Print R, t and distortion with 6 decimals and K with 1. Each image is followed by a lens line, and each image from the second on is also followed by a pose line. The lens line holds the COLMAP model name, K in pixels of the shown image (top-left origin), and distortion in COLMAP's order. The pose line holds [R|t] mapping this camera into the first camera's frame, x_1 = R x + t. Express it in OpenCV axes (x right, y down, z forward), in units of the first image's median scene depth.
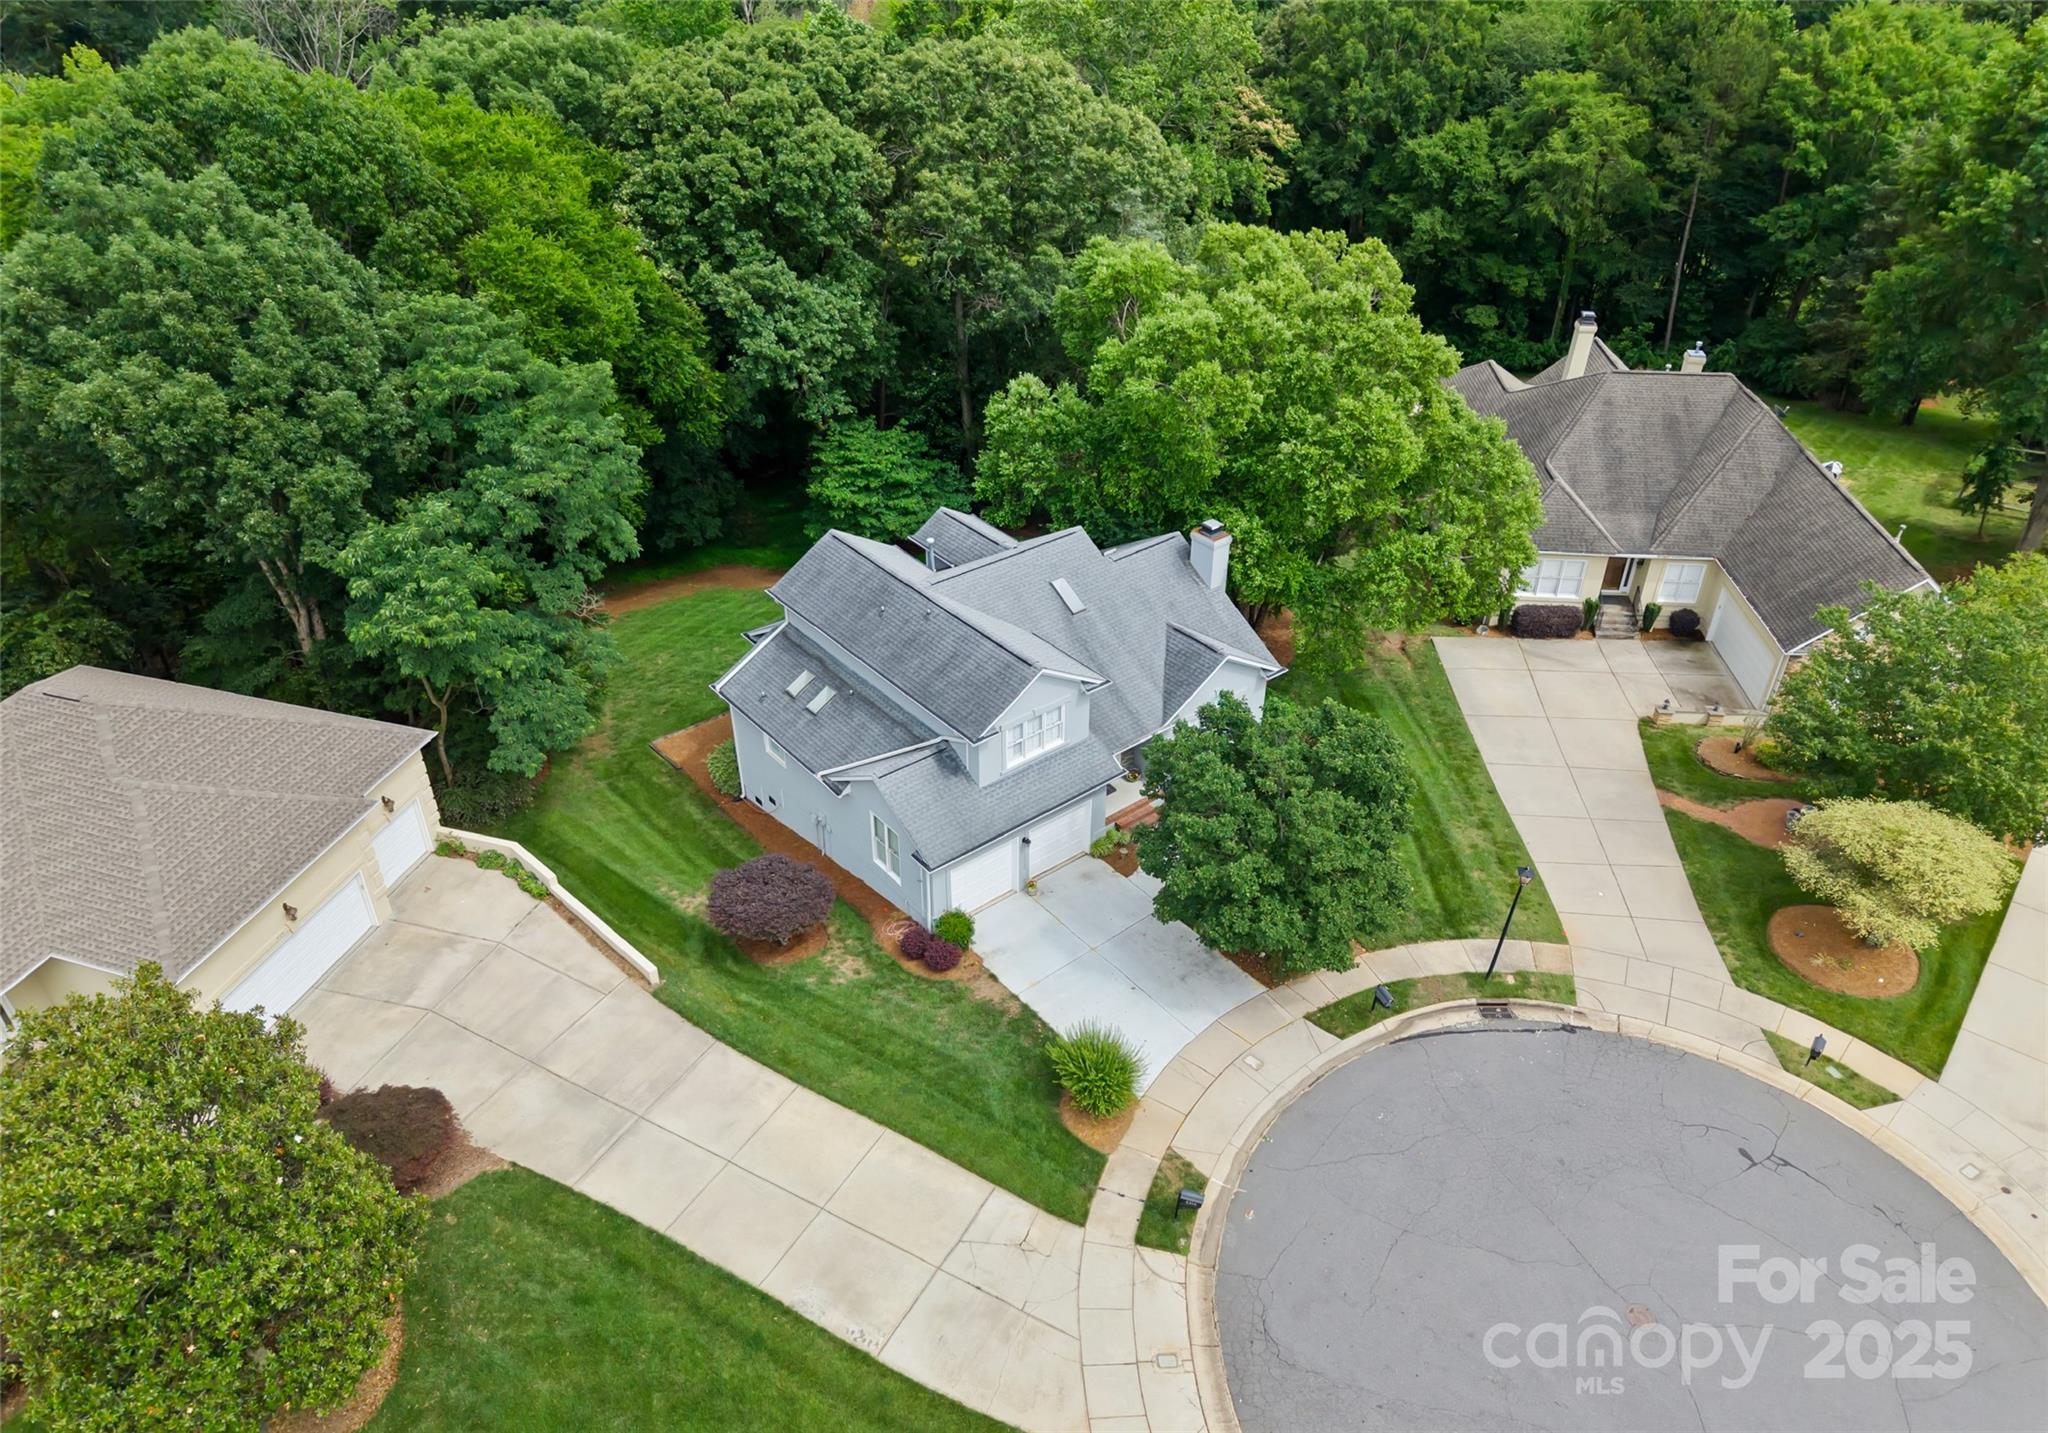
lens RADIAL K [[1413.1, 0, 1024.0], [0, 1413.1, 716.5], [0, 0, 1]] dist [-0.010629, -0.003823]
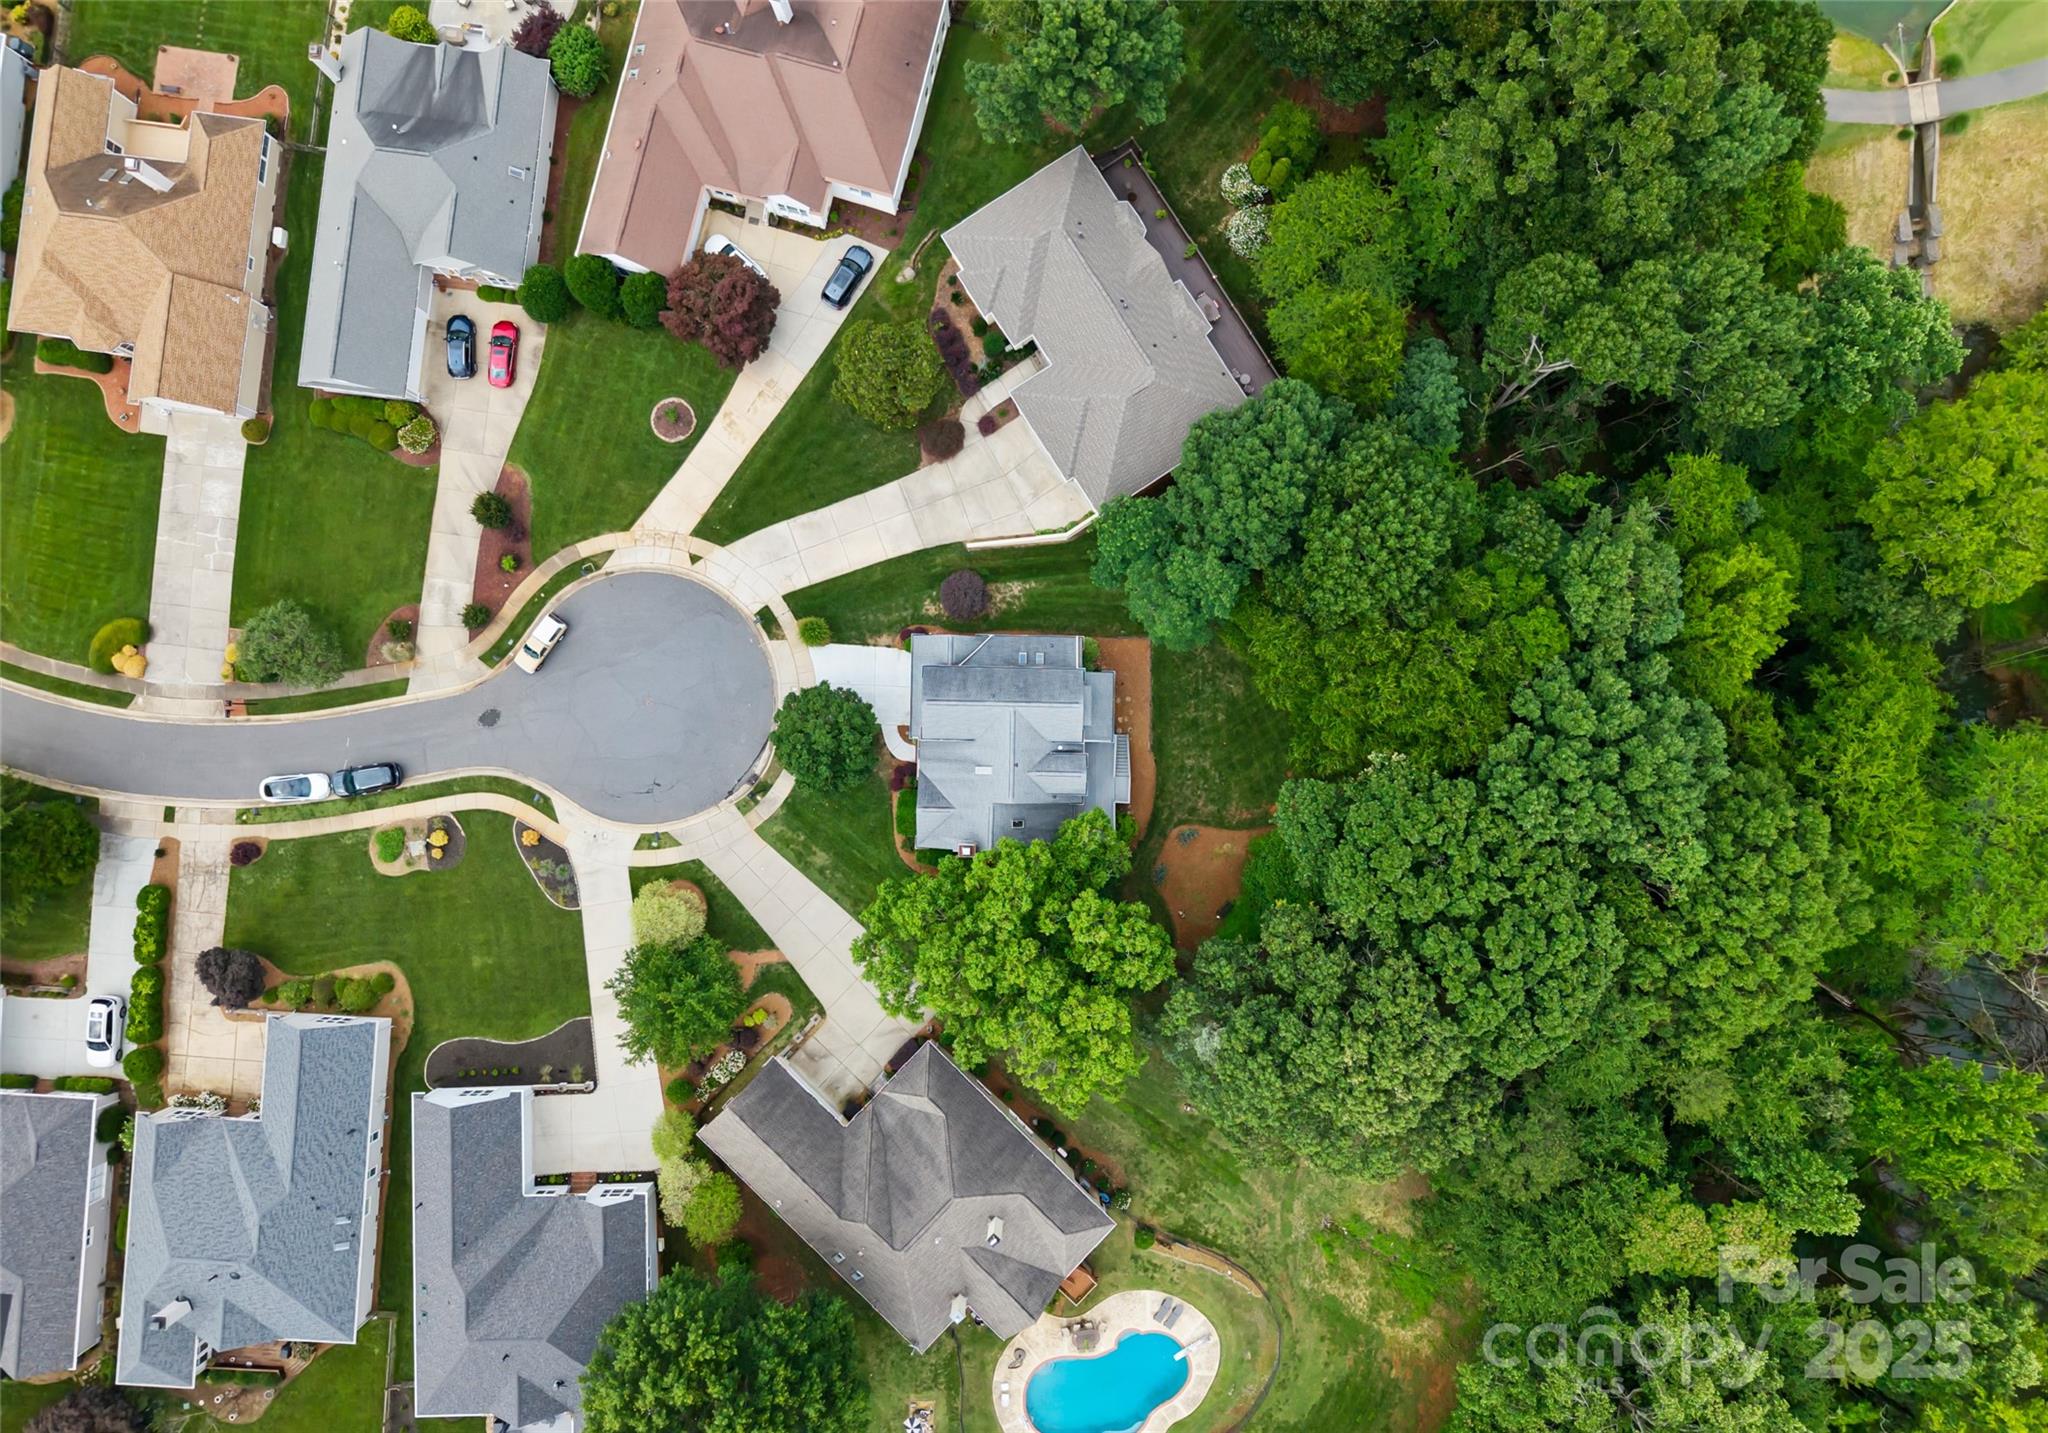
lens RADIAL K [[1413.1, 0, 1024.0], [0, 1413.1, 716.5], [0, 0, 1]] dist [-0.010629, -0.003823]
pose [[-0.652700, 0.757460, -0.015417, -0.053018], [-0.442259, -0.364413, 0.819518, -2.290215], [0.615134, 0.541718, 0.572846, -0.298056]]
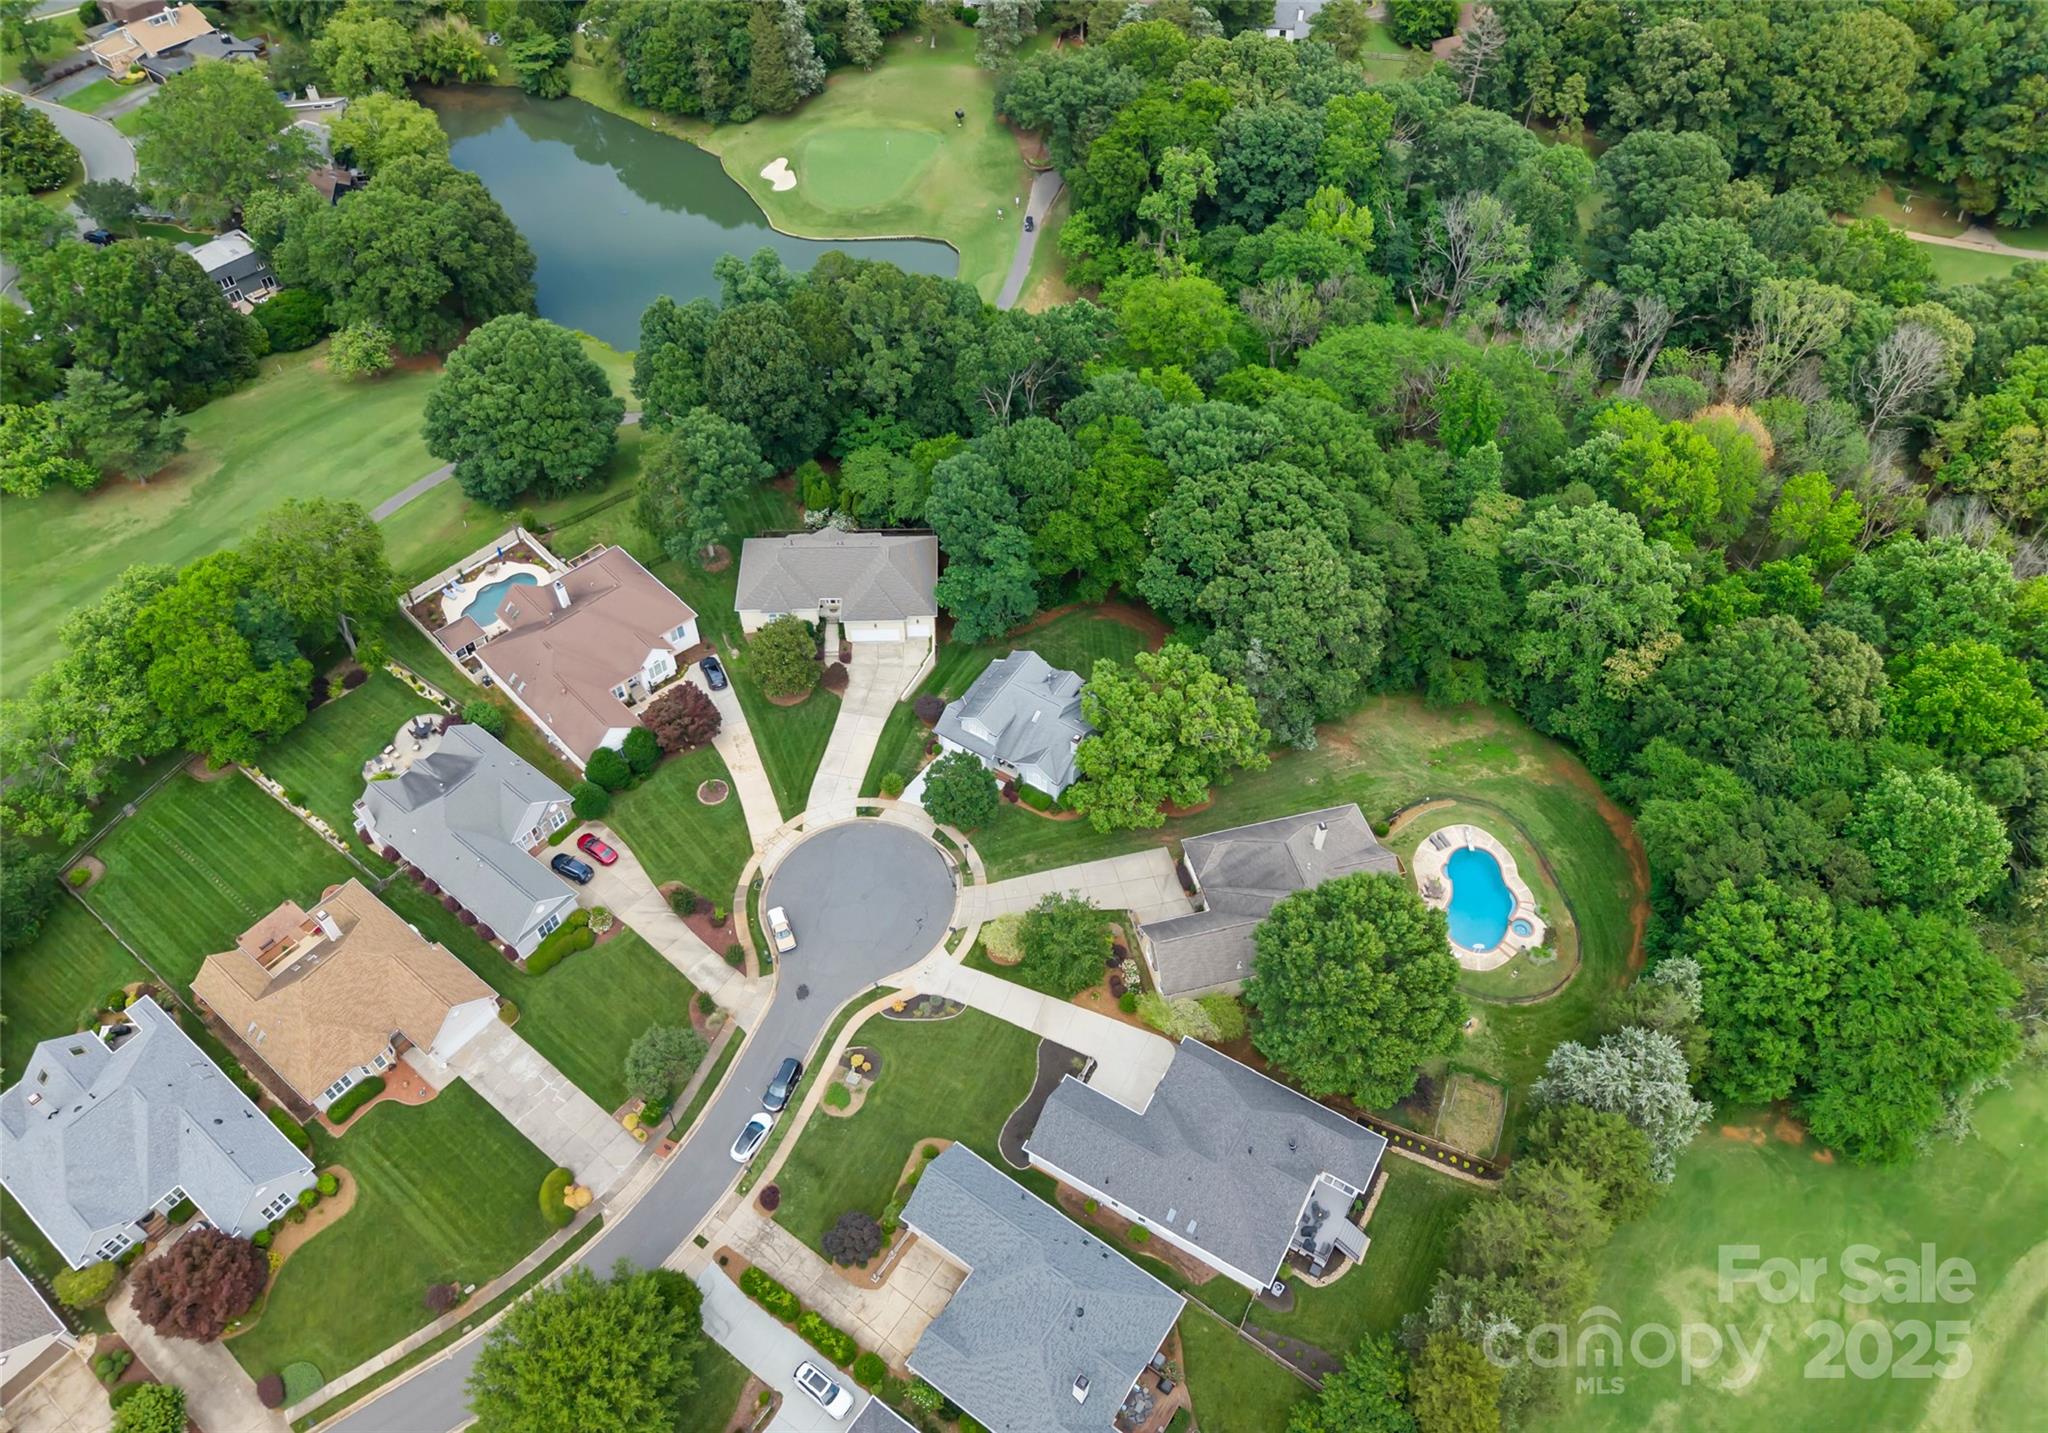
lens RADIAL K [[1463.9, 0, 1068.0], [0, 1463.9, 713.1], [0, 0, 1]] dist [-0.001412, -0.001344]
pose [[0.325886, 0.719565, -0.613208, 2.603807], [-0.554108, 0.670908, 0.492795, -2.212985], [0.766004, 0.179188, 0.617356, -1.259081]]
